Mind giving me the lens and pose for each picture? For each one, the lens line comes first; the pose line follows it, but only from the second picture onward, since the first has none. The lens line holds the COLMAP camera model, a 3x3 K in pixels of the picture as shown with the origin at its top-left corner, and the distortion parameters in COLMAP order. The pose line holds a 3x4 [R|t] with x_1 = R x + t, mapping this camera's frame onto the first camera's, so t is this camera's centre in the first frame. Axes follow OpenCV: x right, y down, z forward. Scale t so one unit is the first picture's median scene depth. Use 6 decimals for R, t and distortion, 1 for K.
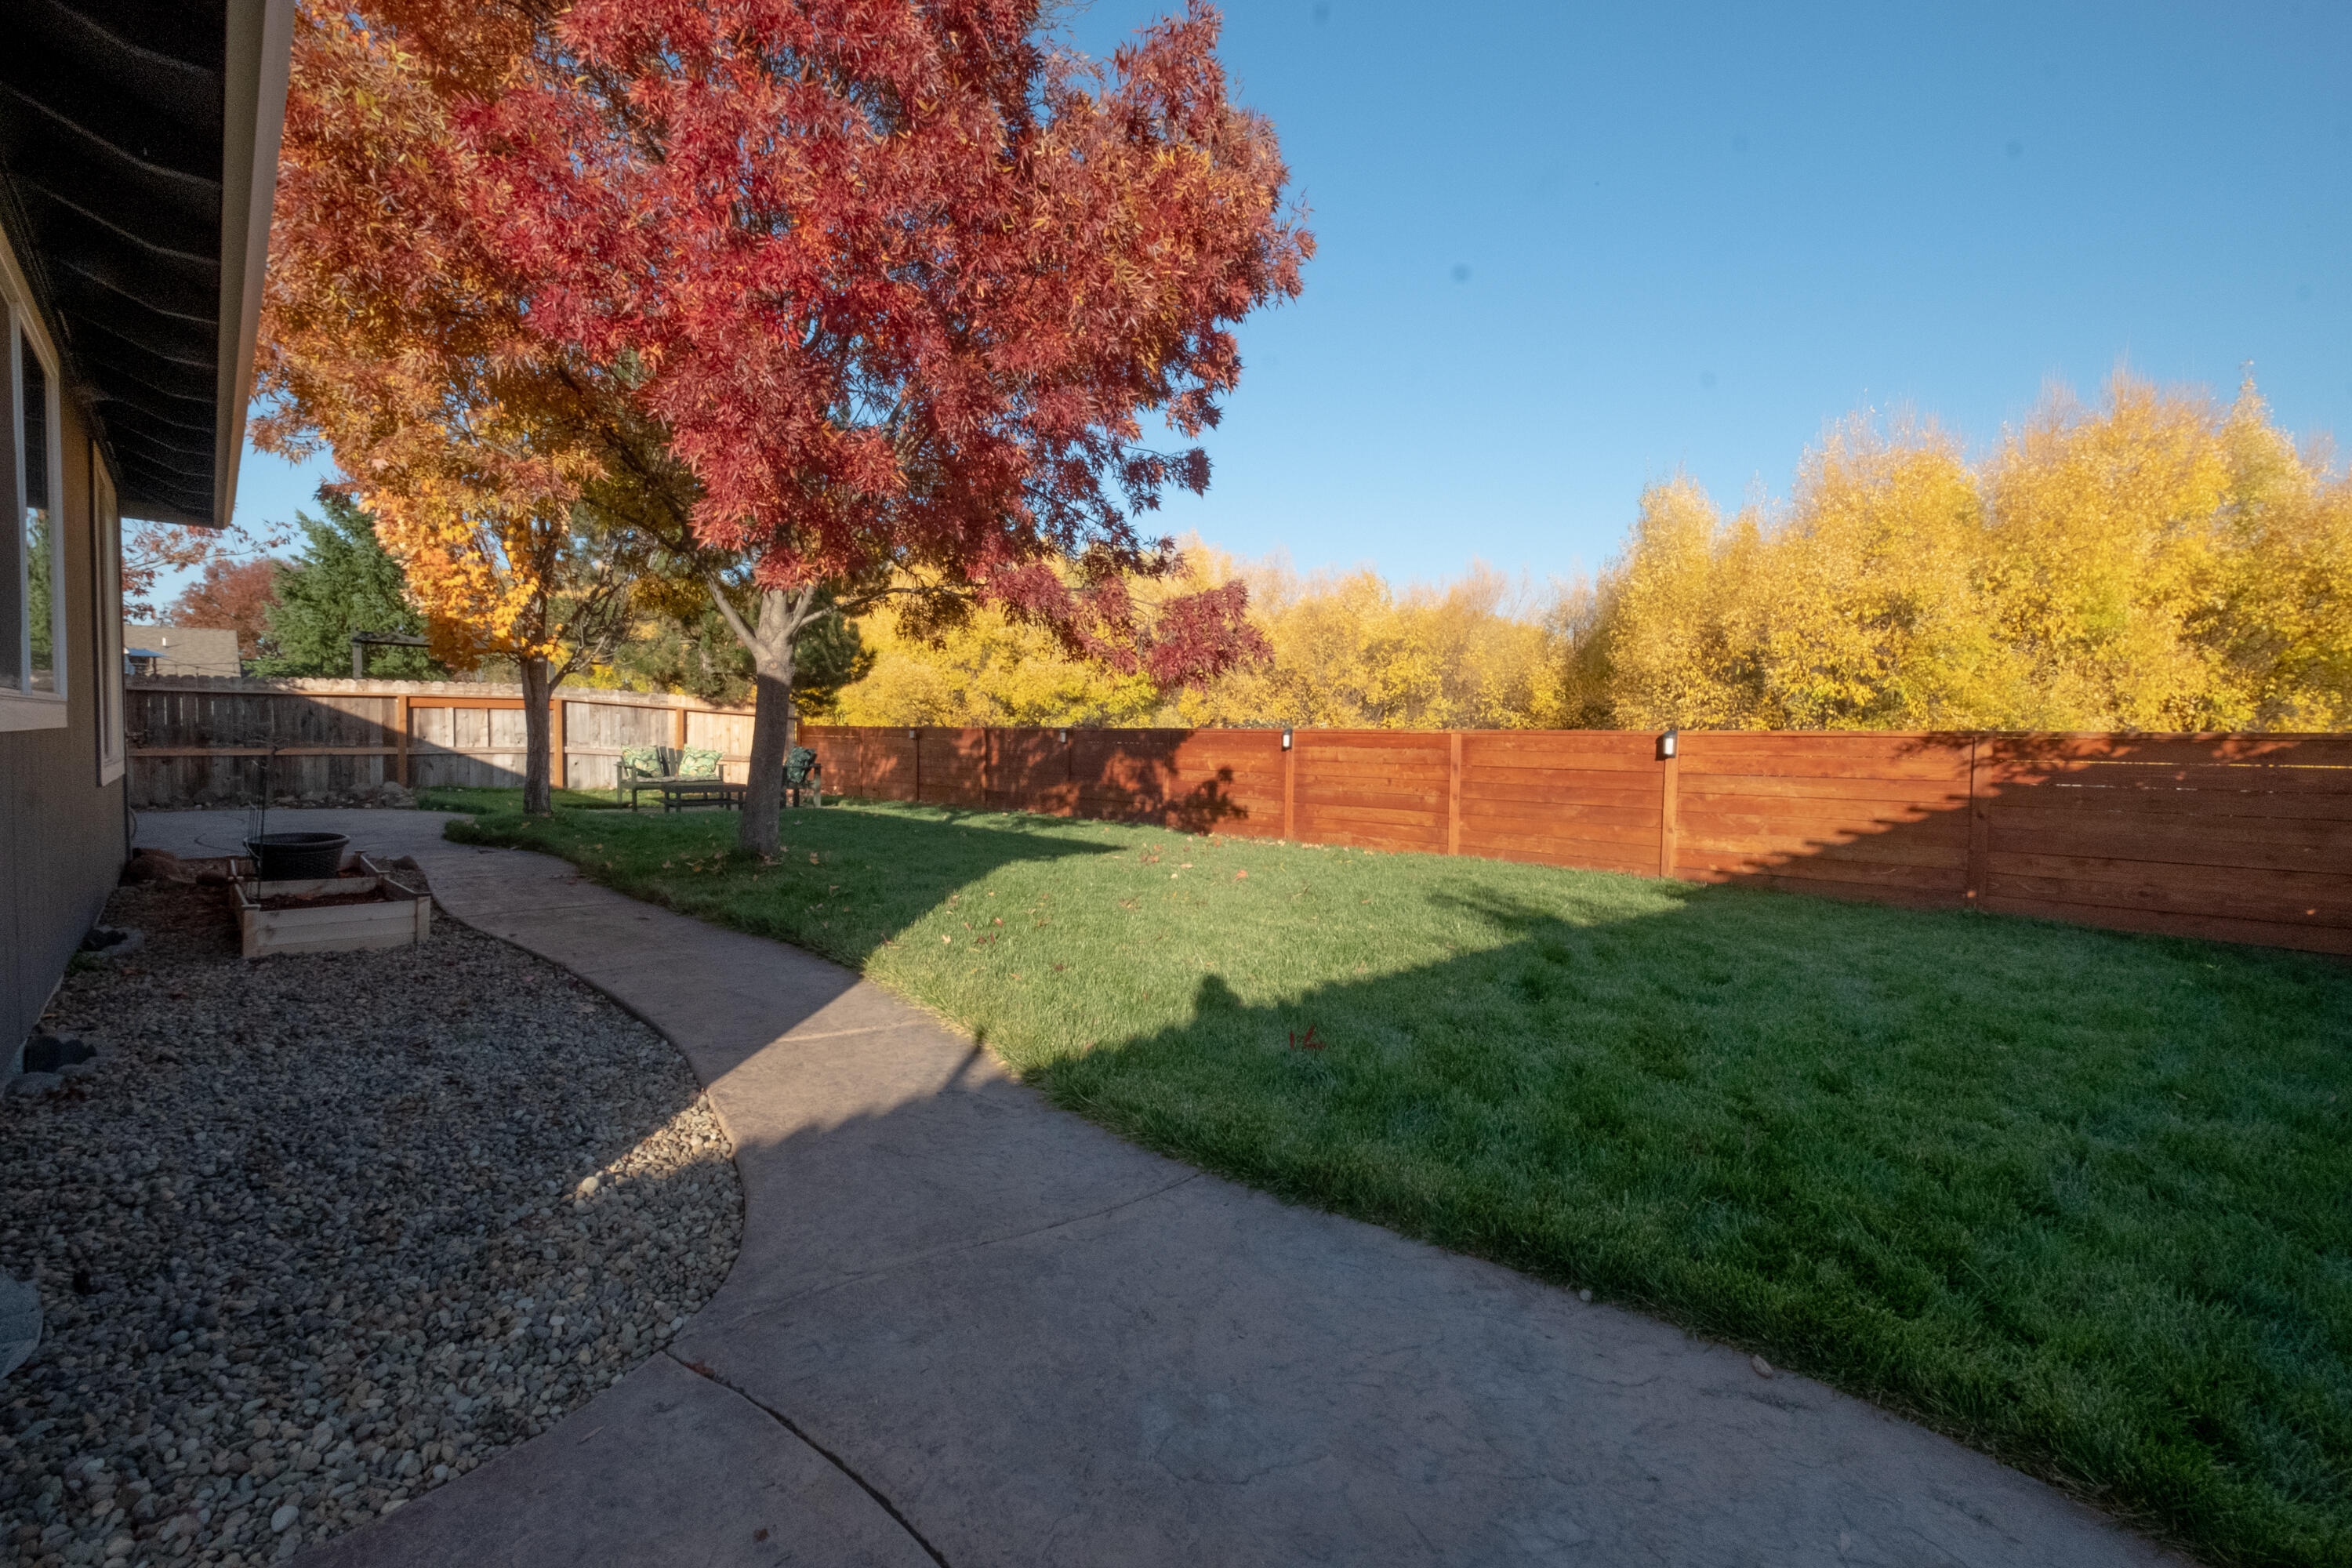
lens RADIAL K [[1009.1, 0, 1168.7], [0, 1009.1, 790.8], [0, 0, 1]] dist [-0.001053, -0.000482]
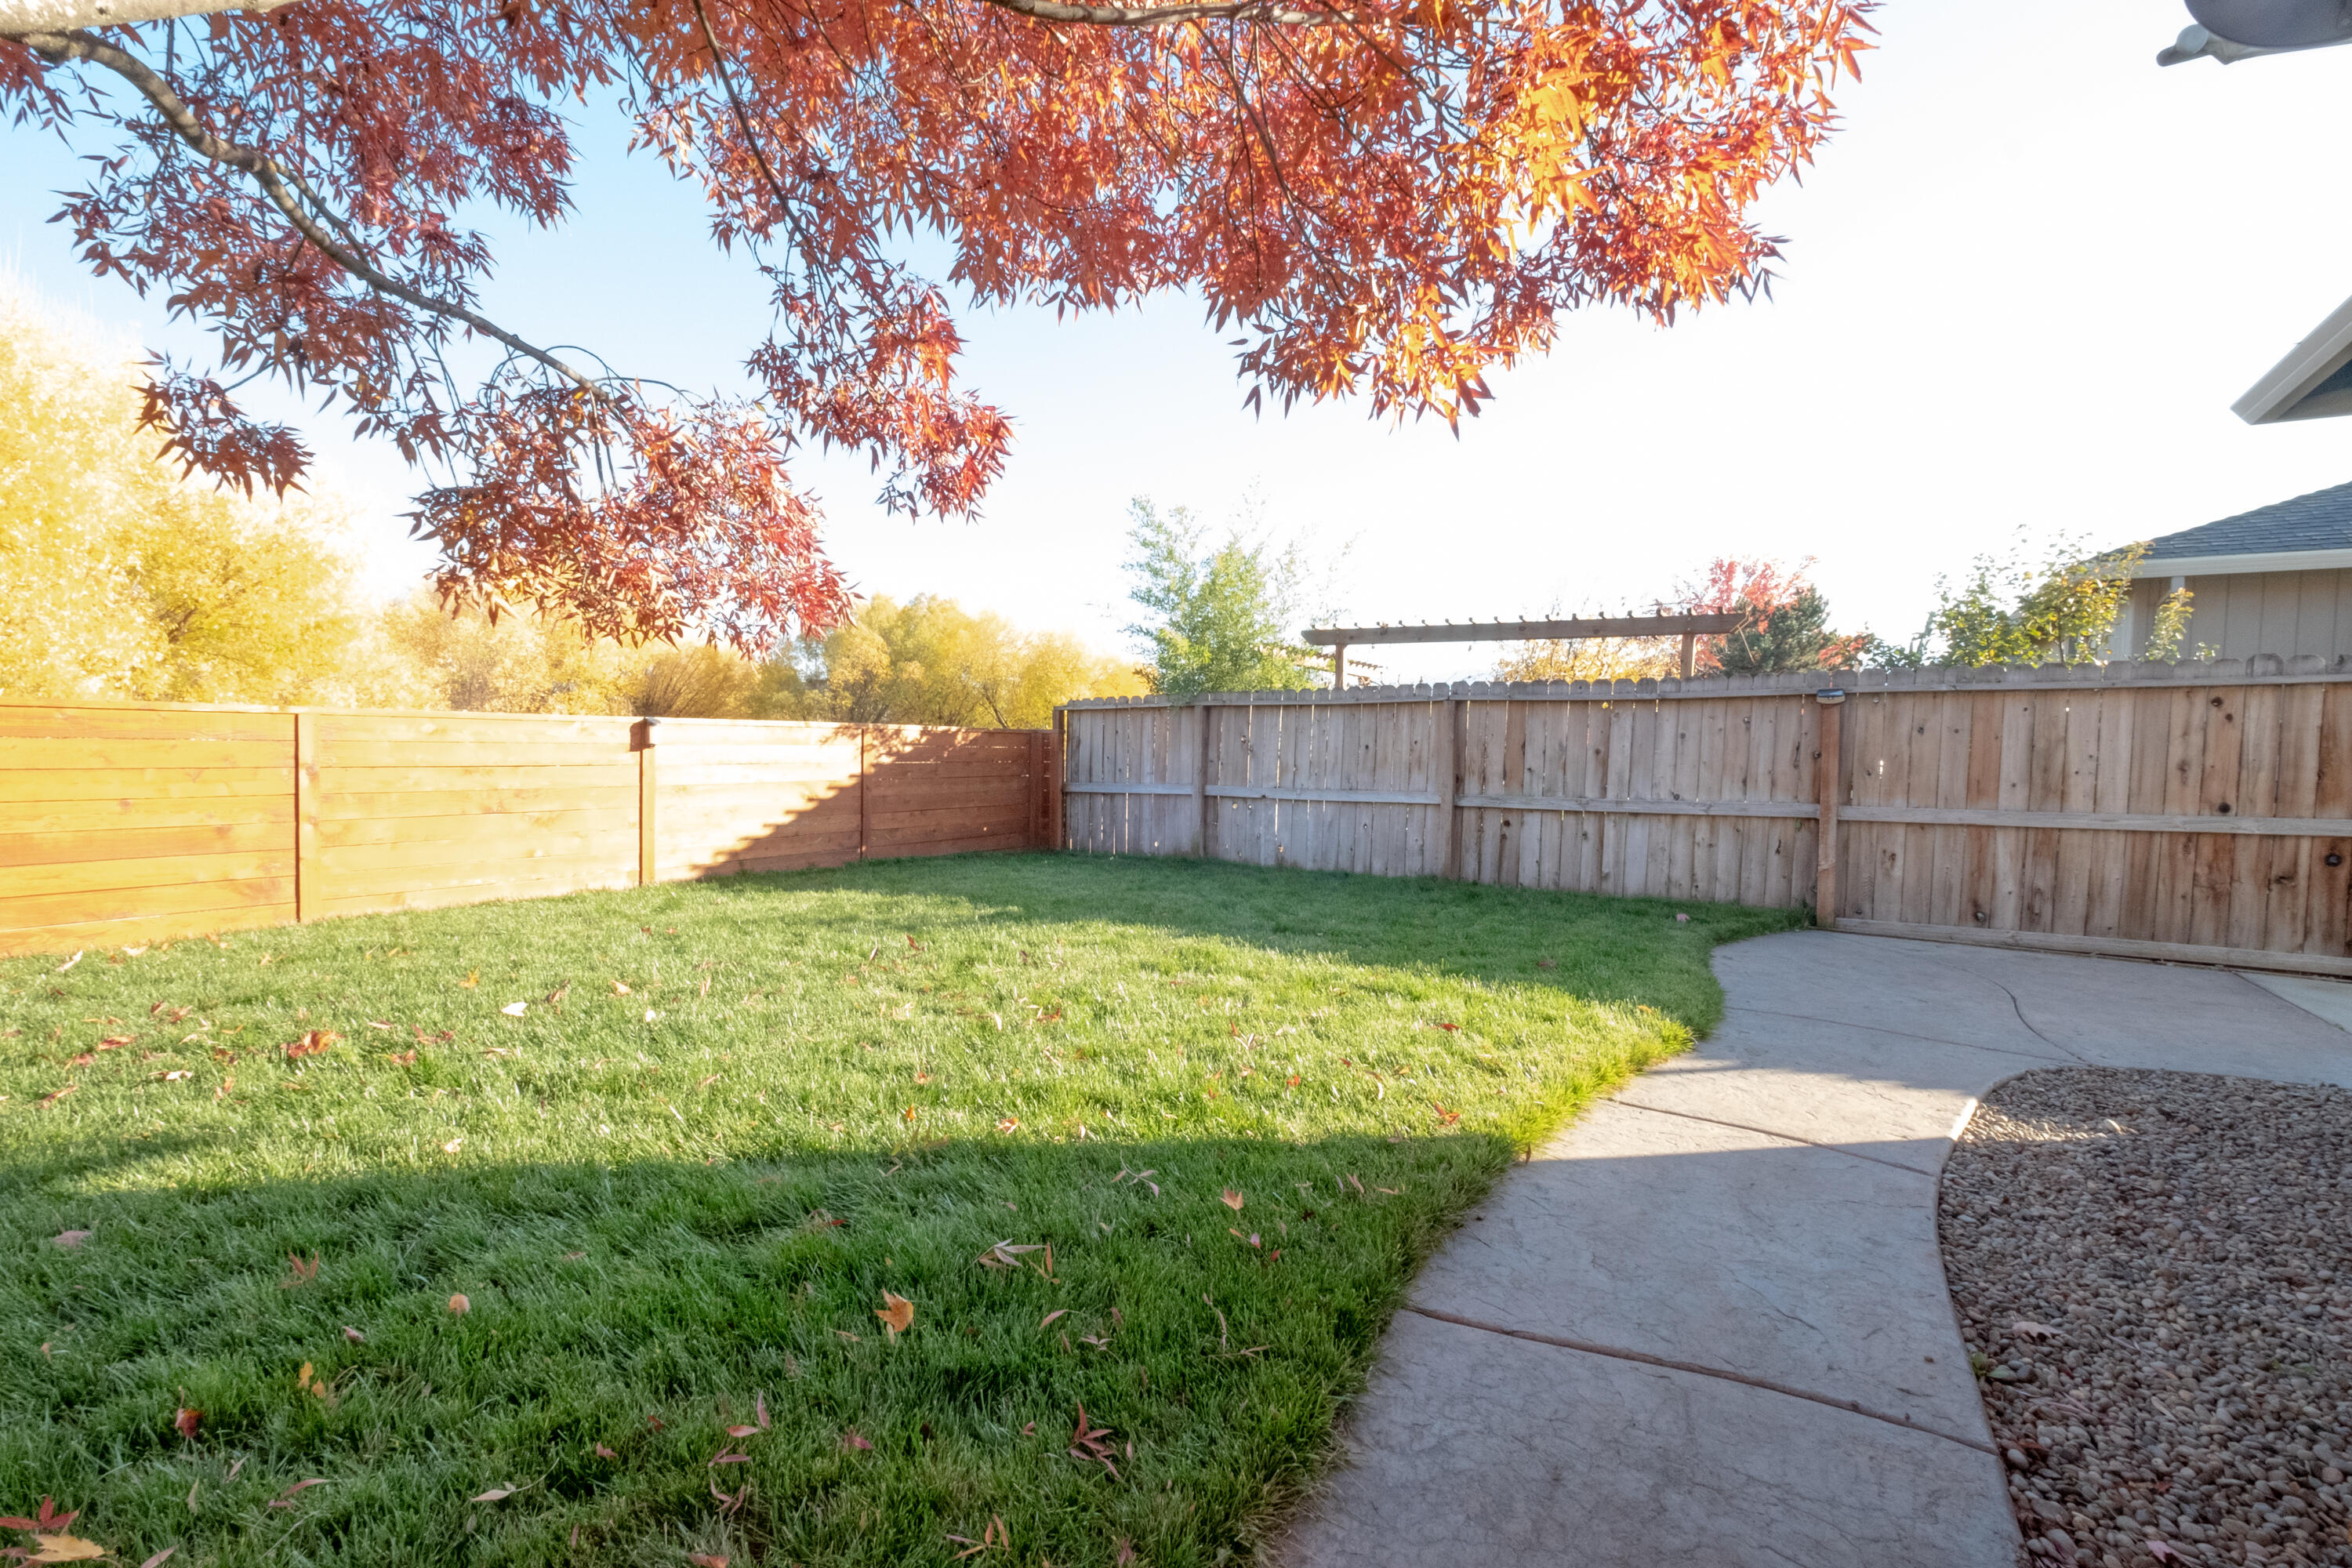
lens RADIAL K [[1009.1, 0, 1173.1], [0, 1009.1, 789.1], [0, 0, 1]] dist [-0.001053, -0.000482]
pose [[-0.225884, -0.065466, 0.971952, -0.286487], [0.024138, 0.997057, 0.072766, -0.030834], [-0.973855, 0.039898, -0.223639, 0.458258]]
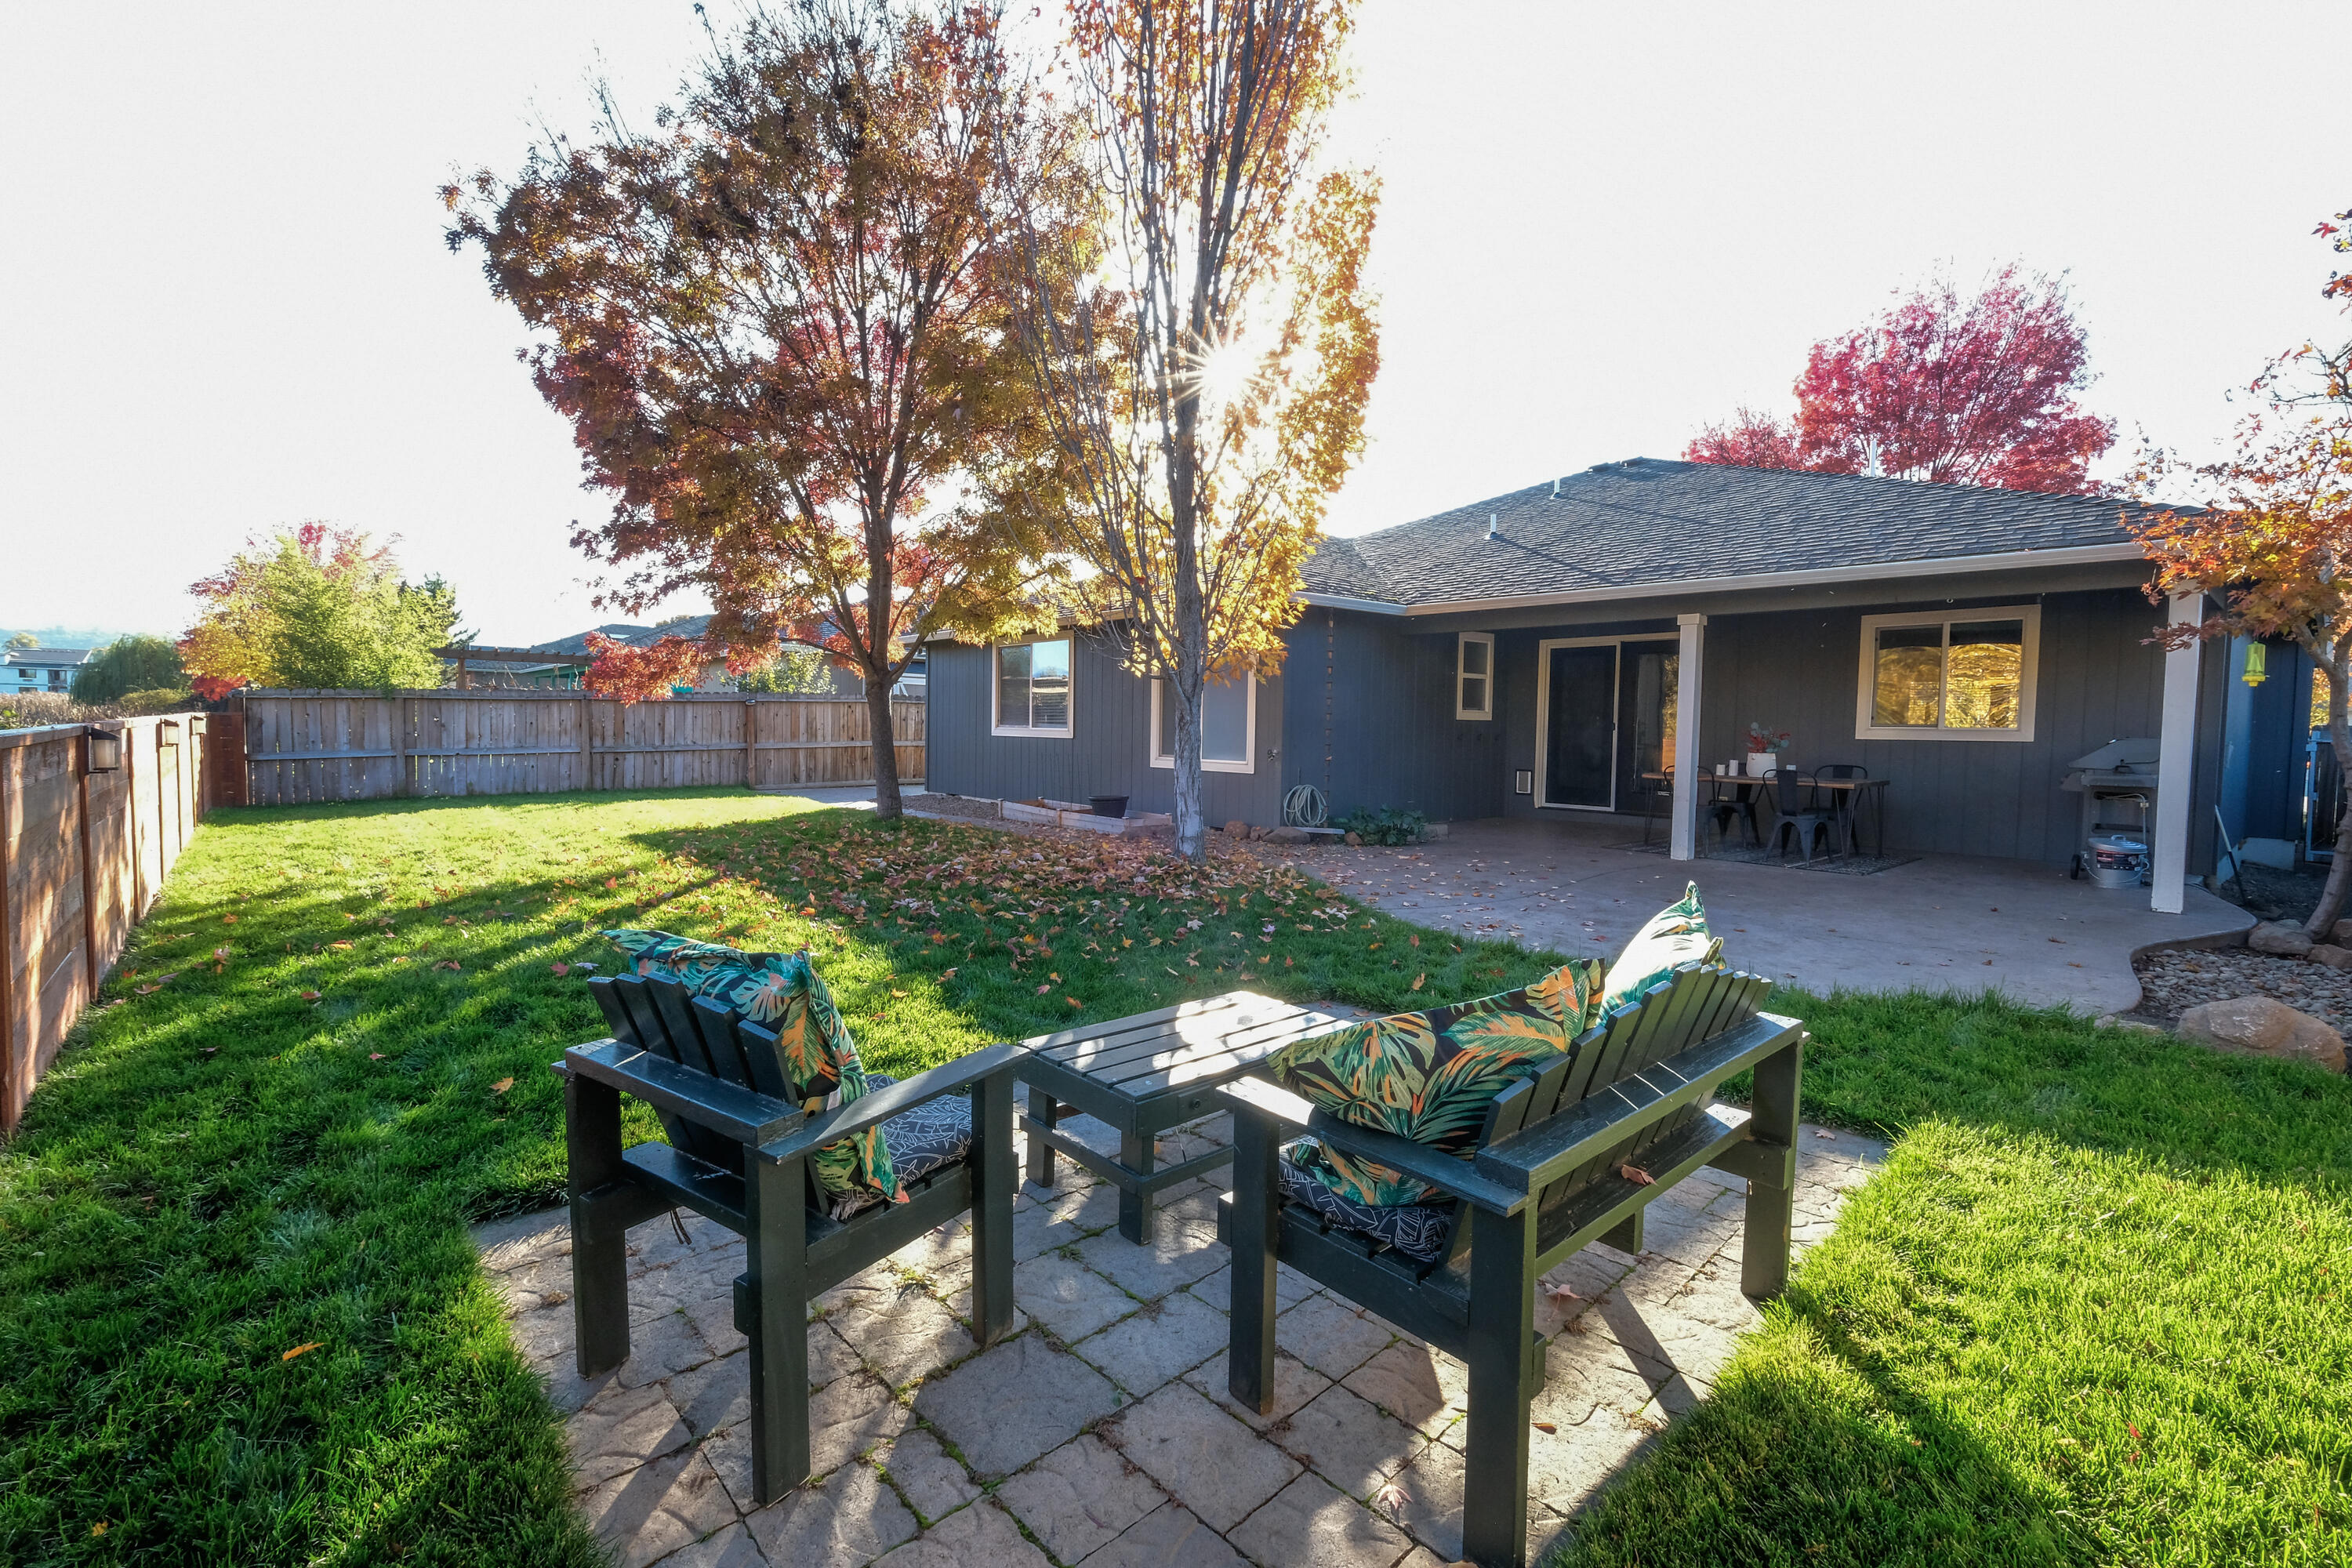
lens RADIAL K [[1009.1, 0, 1174.1], [0, 1009.1, 789.6], [0, 0, 1]] dist [-0.001053, -0.000482]
pose [[-0.998883, -0.034465, 0.032316, -0.481671], [-0.030443, 0.992593, 0.117611, -0.092937], [-0.036130, 0.116495, -0.992534, 1.355057]]
